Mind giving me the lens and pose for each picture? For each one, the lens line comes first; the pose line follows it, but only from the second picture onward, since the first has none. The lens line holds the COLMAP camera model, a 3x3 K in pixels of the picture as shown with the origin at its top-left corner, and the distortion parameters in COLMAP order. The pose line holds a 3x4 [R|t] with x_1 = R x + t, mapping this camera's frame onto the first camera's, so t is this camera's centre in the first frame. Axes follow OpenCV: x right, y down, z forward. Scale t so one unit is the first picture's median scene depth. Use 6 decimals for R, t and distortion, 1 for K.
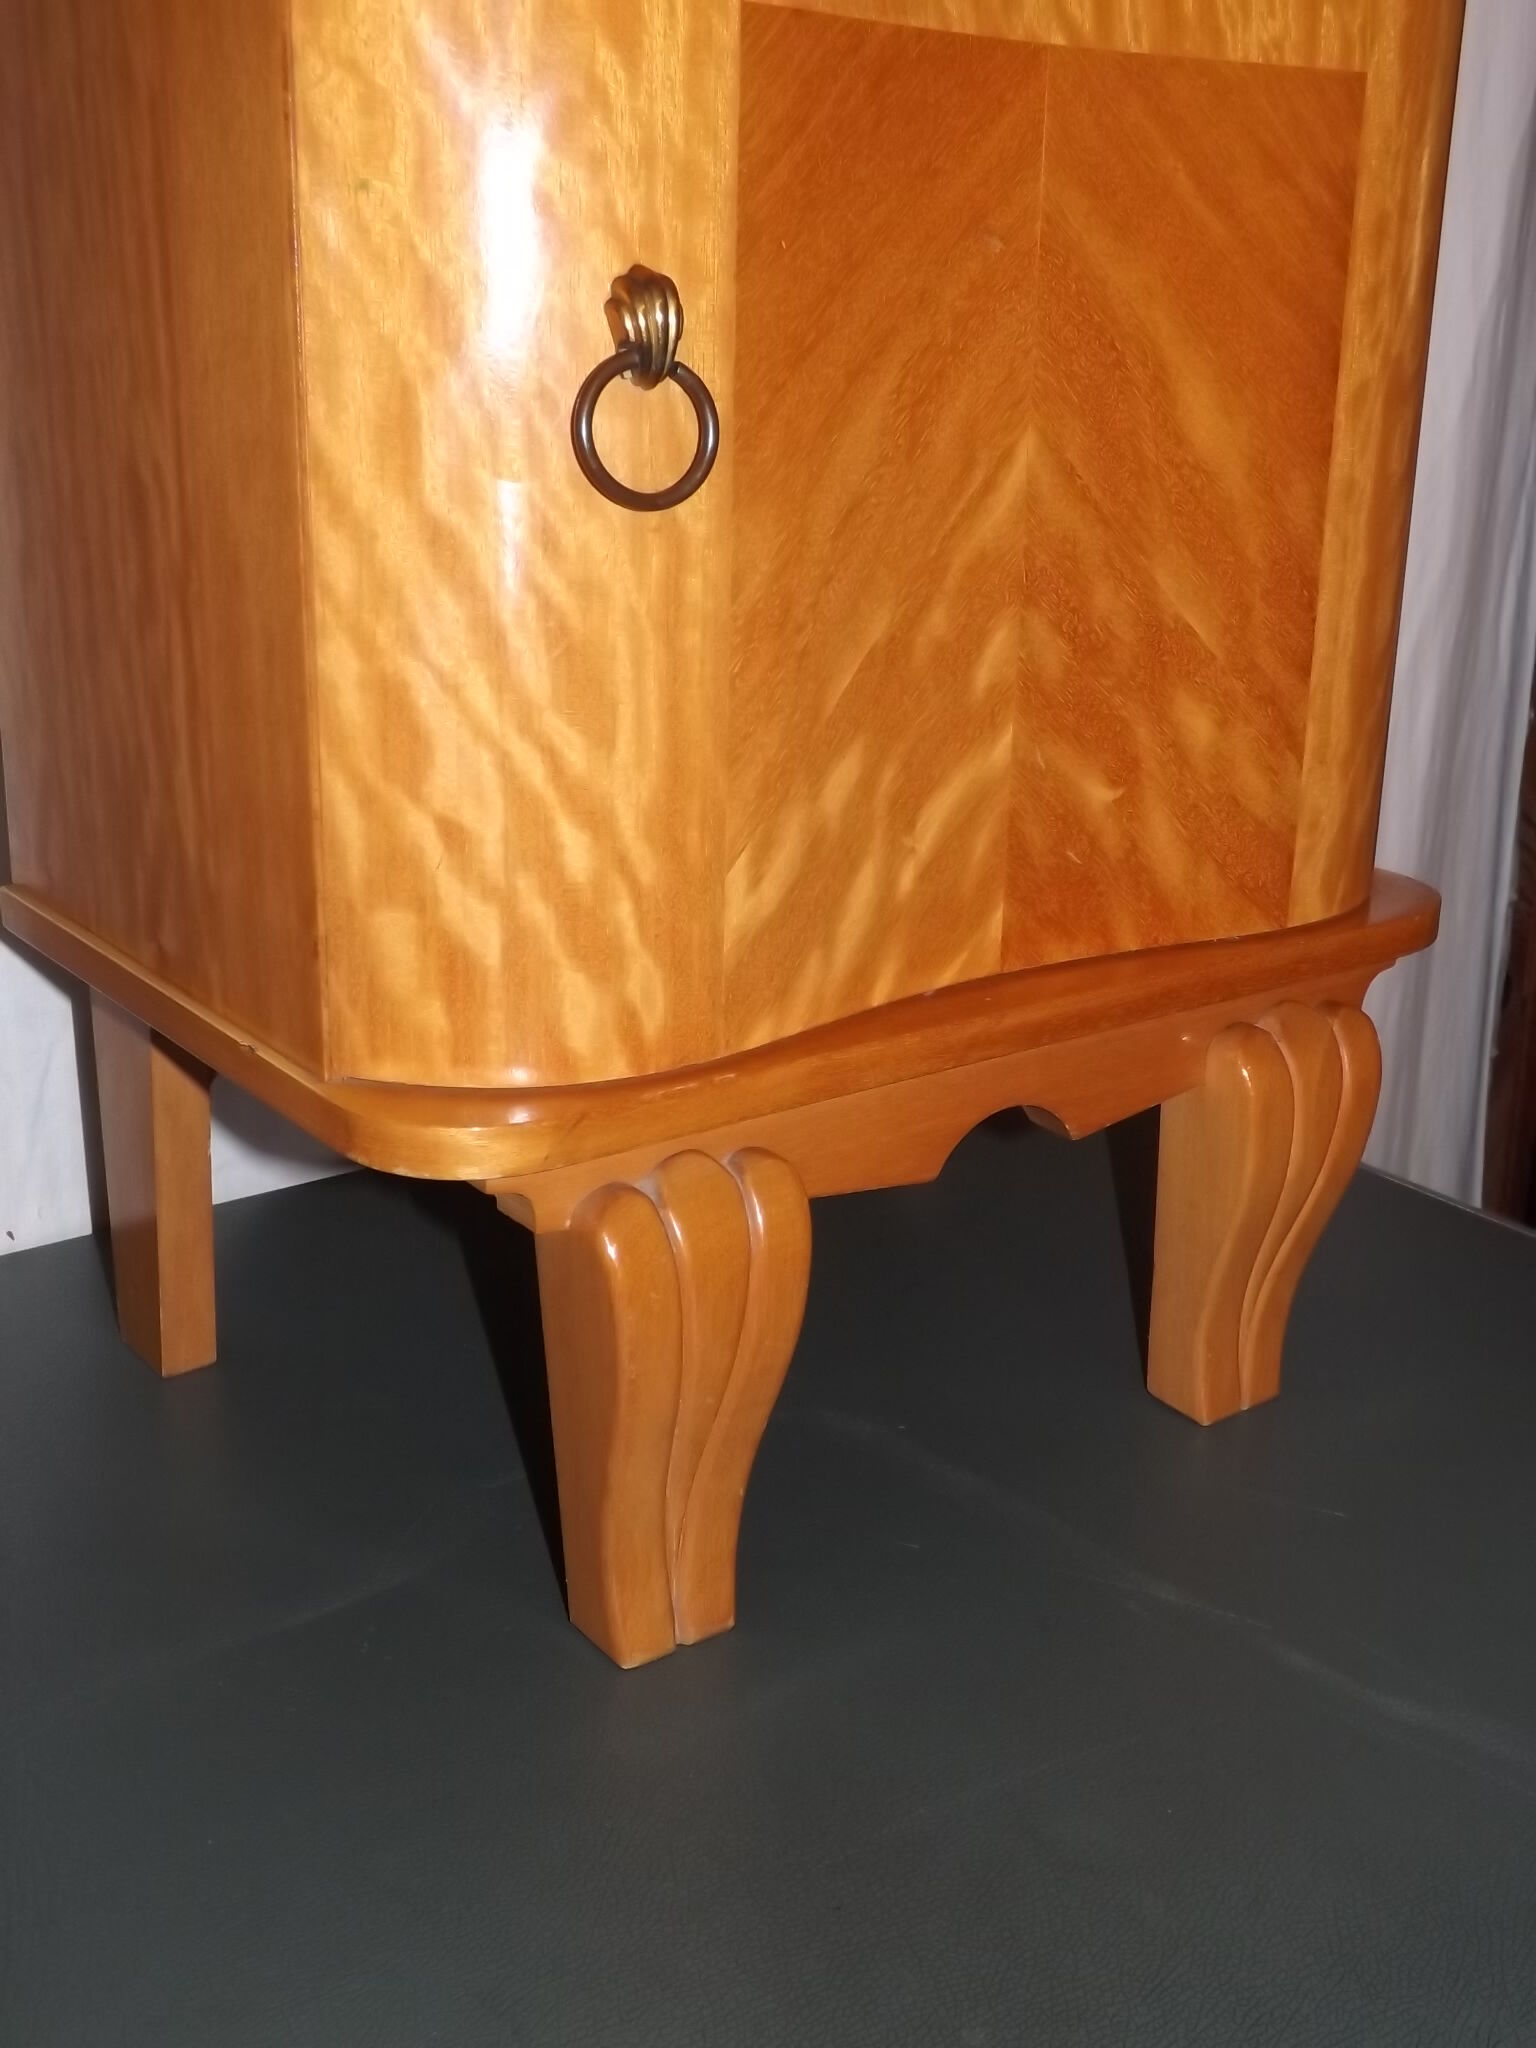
lens RADIAL K [[2259.5, 0, 768.0], [0, 2259.5, 1024.0], [0, 0, 1]] dist [0.004837, -0.002151]
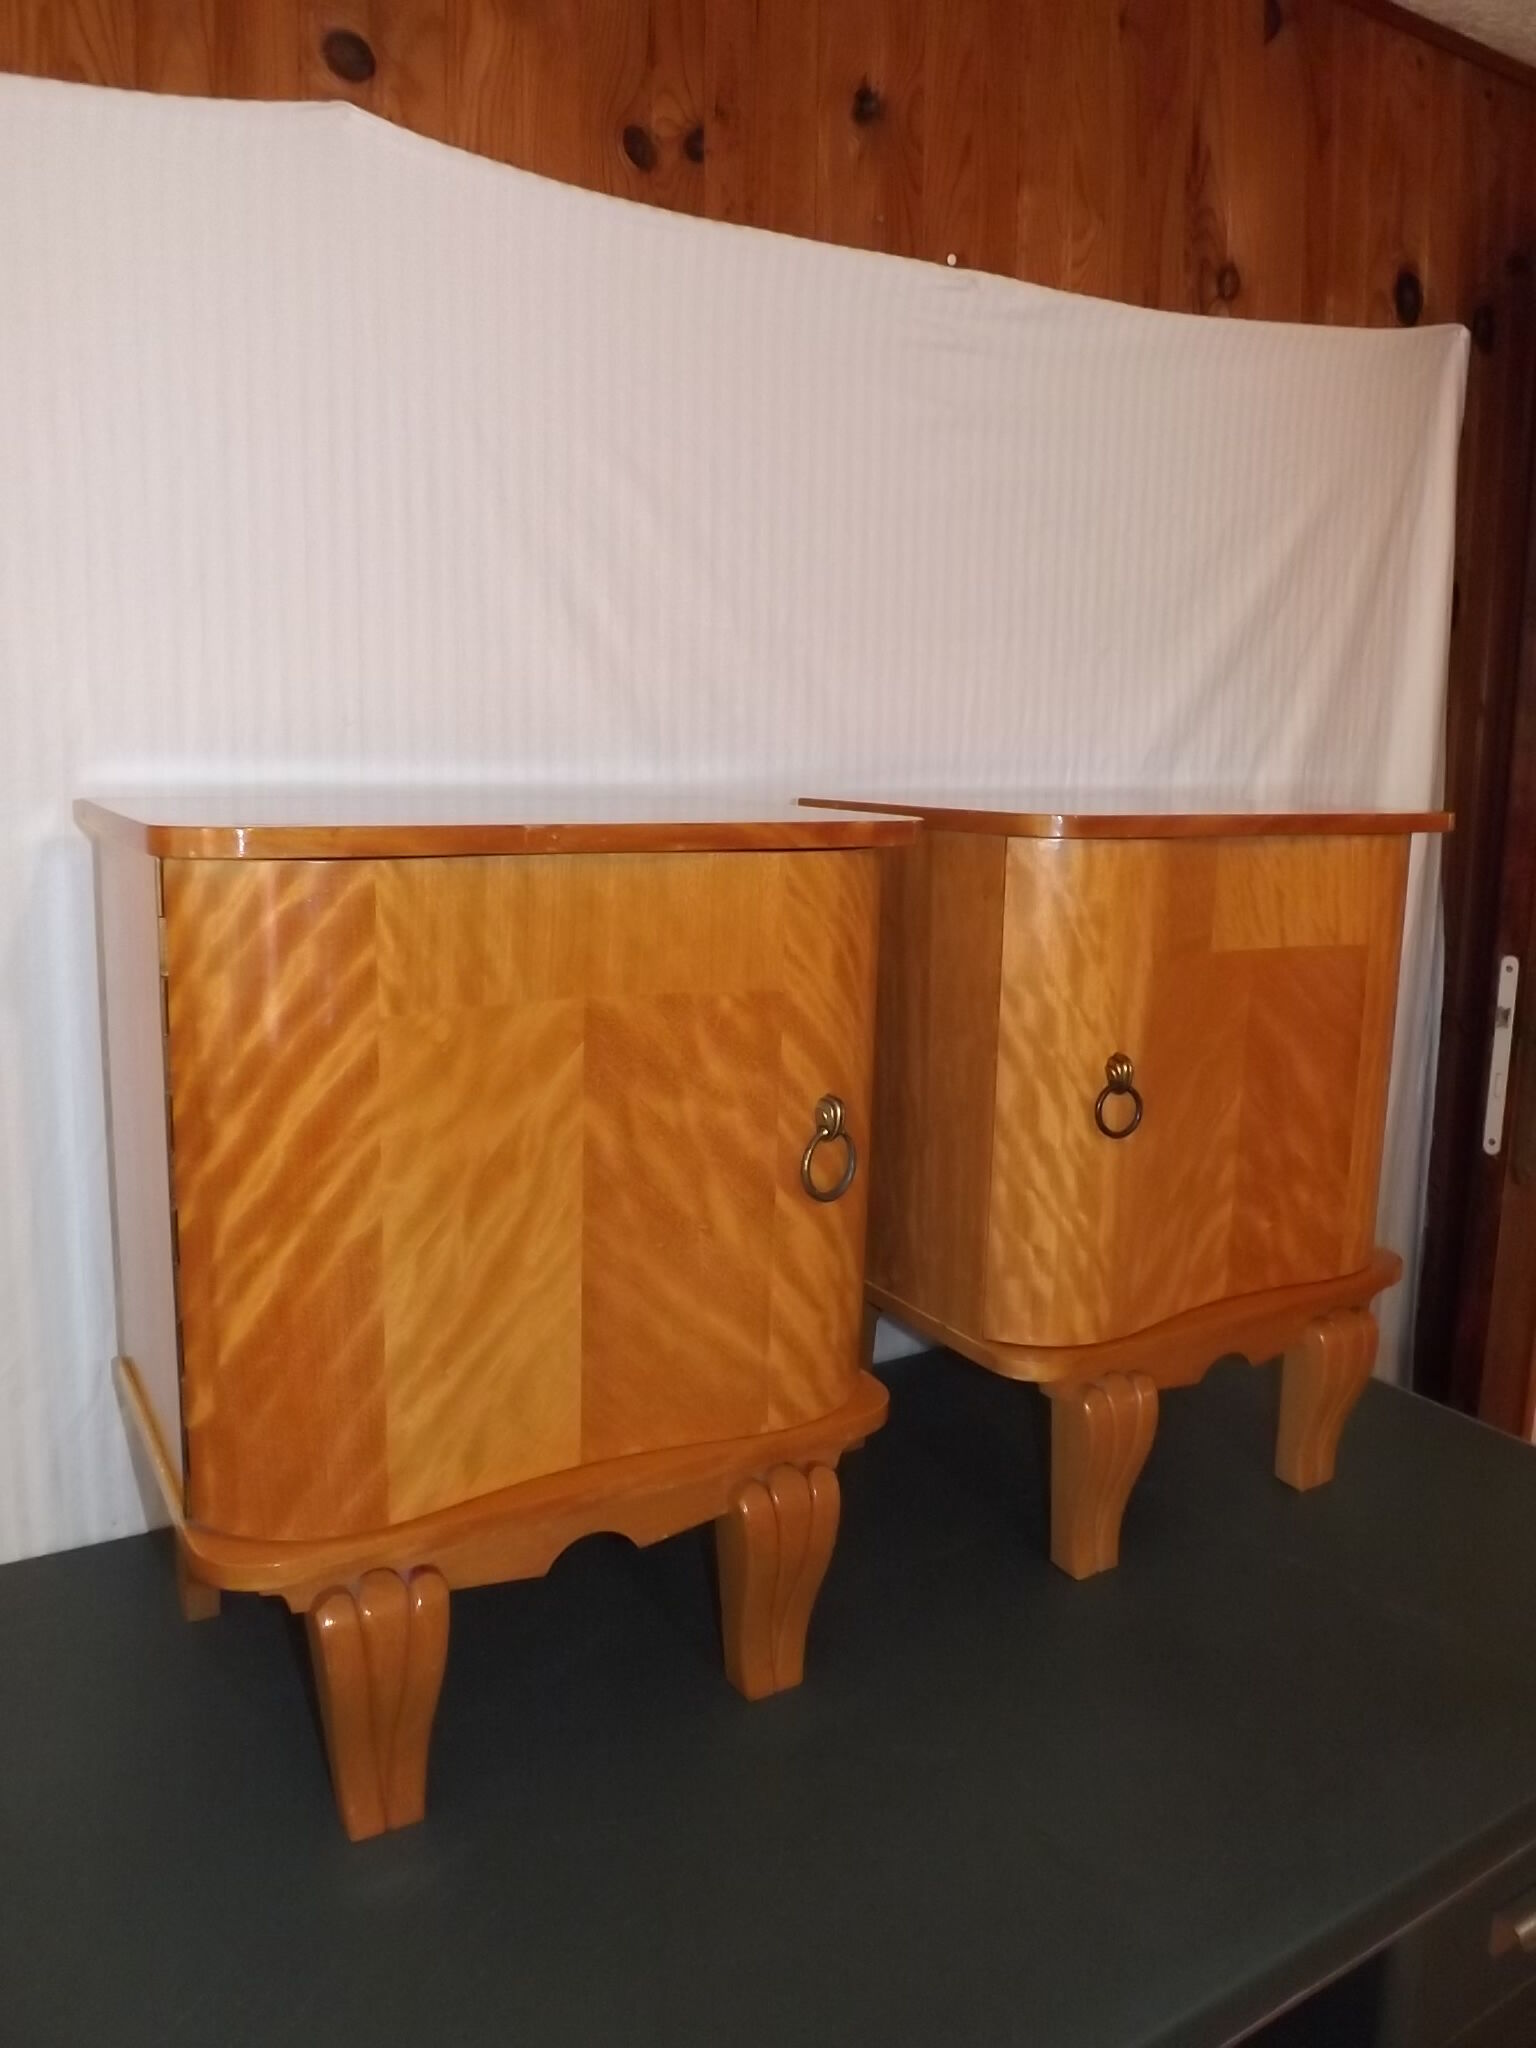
lens RADIAL K [[1609.6, 0, 768.0], [0, 1609.6, 1024.0], [0, 0, 1]] dist [-0.025640, 0.000873]
pose [[0.997887, 0.017884, -0.062458, -0.319459], [-0.025180, 0.992687, -0.118065, -0.109036], [0.059889, 0.119388, 0.991040, -0.879862]]
